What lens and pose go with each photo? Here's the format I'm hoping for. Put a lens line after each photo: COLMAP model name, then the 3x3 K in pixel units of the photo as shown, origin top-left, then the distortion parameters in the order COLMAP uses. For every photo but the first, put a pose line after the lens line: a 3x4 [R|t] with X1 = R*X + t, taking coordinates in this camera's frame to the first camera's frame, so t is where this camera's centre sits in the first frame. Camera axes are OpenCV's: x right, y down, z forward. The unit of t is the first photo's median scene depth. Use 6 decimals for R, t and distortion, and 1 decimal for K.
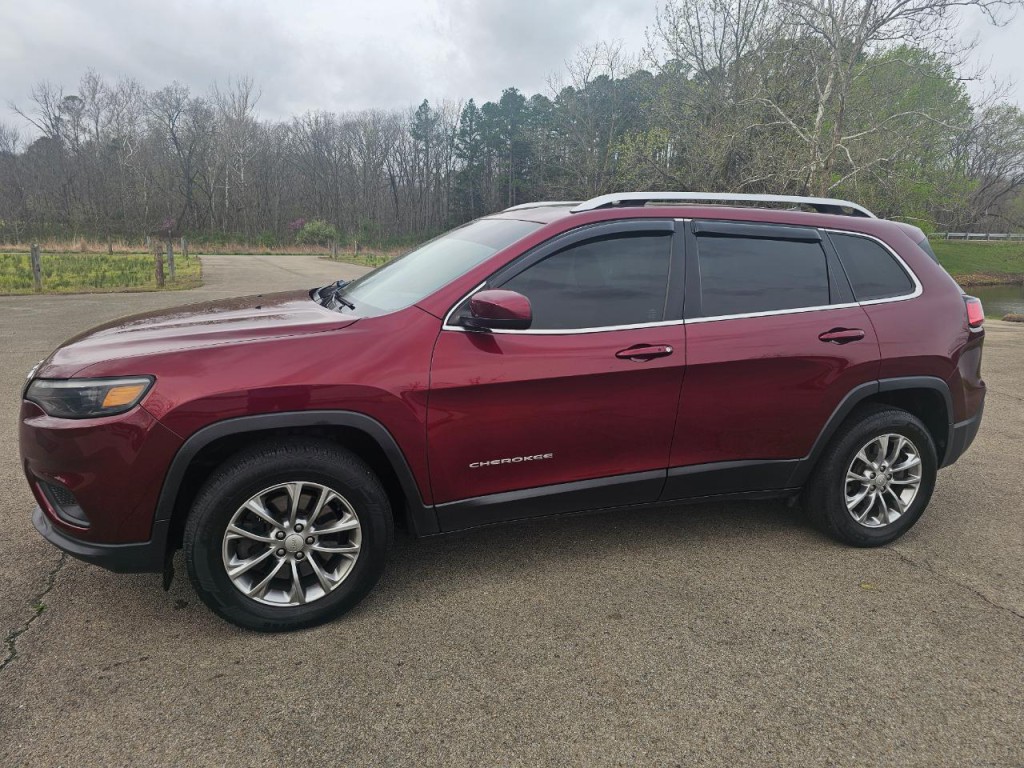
lens RADIAL K [[687.4, 0, 500.4], [0, 687.4, 373.2], [0, 0, 1]] dist [0.049535, -0.031714]
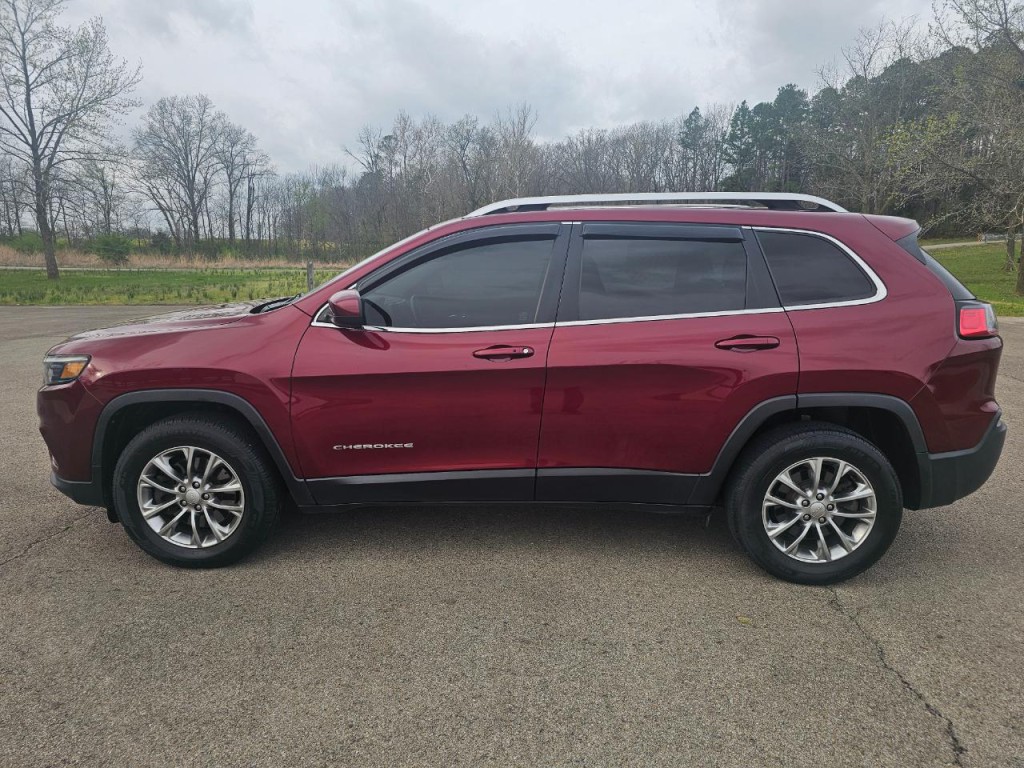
lens RADIAL K [[681.3, 0, 512.0], [0, 681.3, 384.0], [0, 0, 1]] dist [0.053358, -0.040295]
pose [[0.931704, 0.047965, -0.360038, 0.493413], [-0.047919, 0.998810, 0.009059, 0.005250], [0.360044, 0.008812, 0.932894, 0.045976]]
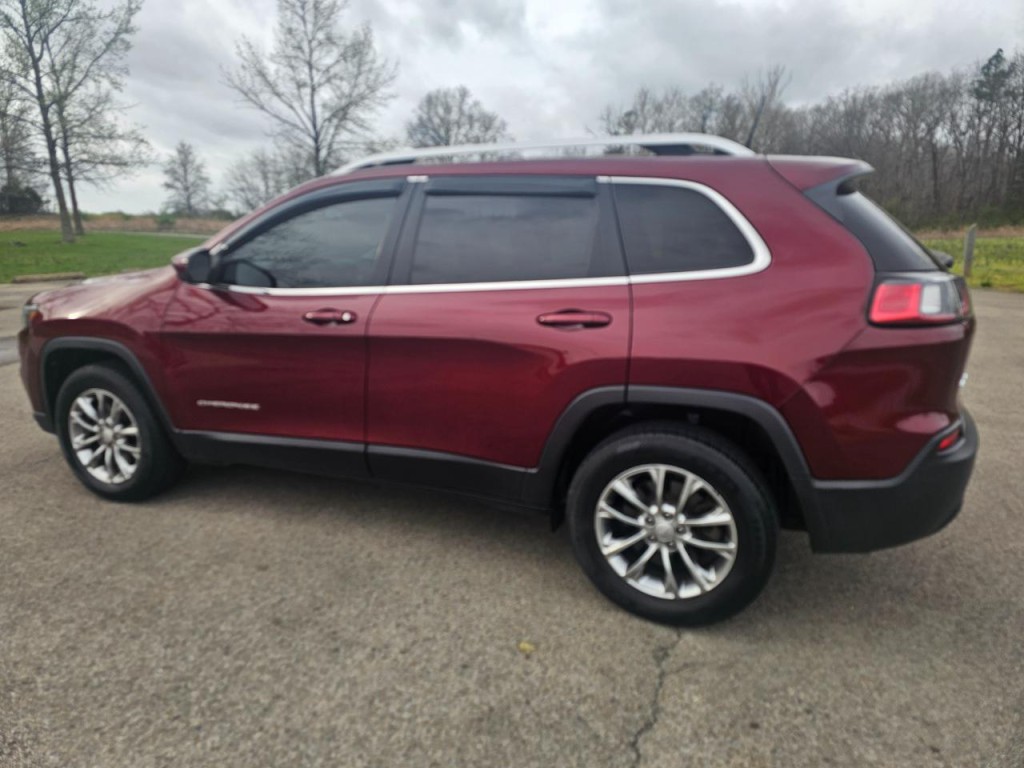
lens RADIAL K [[662.7, 0, 503.8], [0, 662.7, 377.2], [0, 0, 1]] dist [0.070255, -0.038694]
pose [[0.745751, 0.122908, -0.654790, 0.851309], [-0.105677, 0.992215, 0.065889, -0.029071], [0.657791, 0.020060, 0.752934, 0.380115]]
